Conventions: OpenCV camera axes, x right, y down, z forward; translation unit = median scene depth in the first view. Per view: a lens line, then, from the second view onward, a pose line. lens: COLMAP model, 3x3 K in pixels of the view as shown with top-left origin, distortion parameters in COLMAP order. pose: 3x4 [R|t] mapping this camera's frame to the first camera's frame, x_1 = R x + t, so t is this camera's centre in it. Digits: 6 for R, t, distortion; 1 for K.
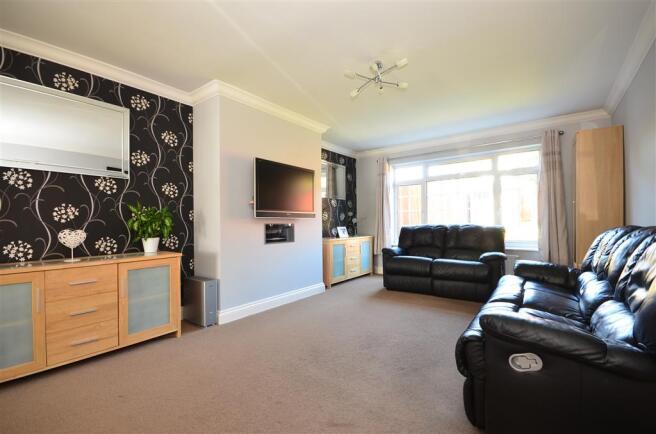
lens RADIAL K [[292.1, 0, 331.0], [0, 292.1, 220.8], [0, 0, 1]] dist [-0.020525, -0.000630]
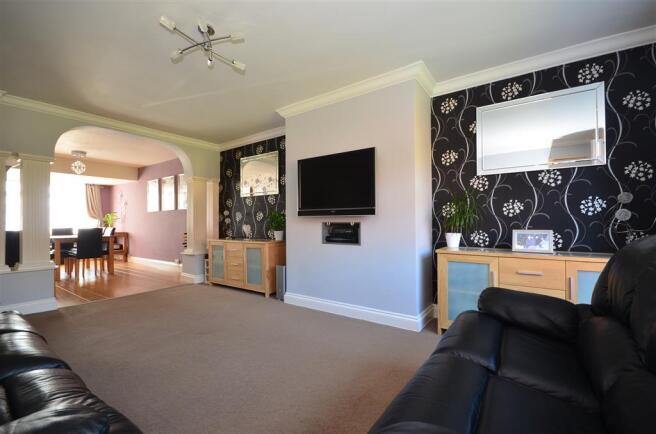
lens RADIAL K [[292.1, 0, 331.6], [0, 292.1, 219.5], [0, 0, 1]] dist [-0.020525, -0.000630]
pose [[-0.003187, 0.006119, -0.999976, 0.320932], [0.017259, 0.999833, 0.006063, -0.002259], [0.999846, -0.017239, -0.003292, 0.443075]]
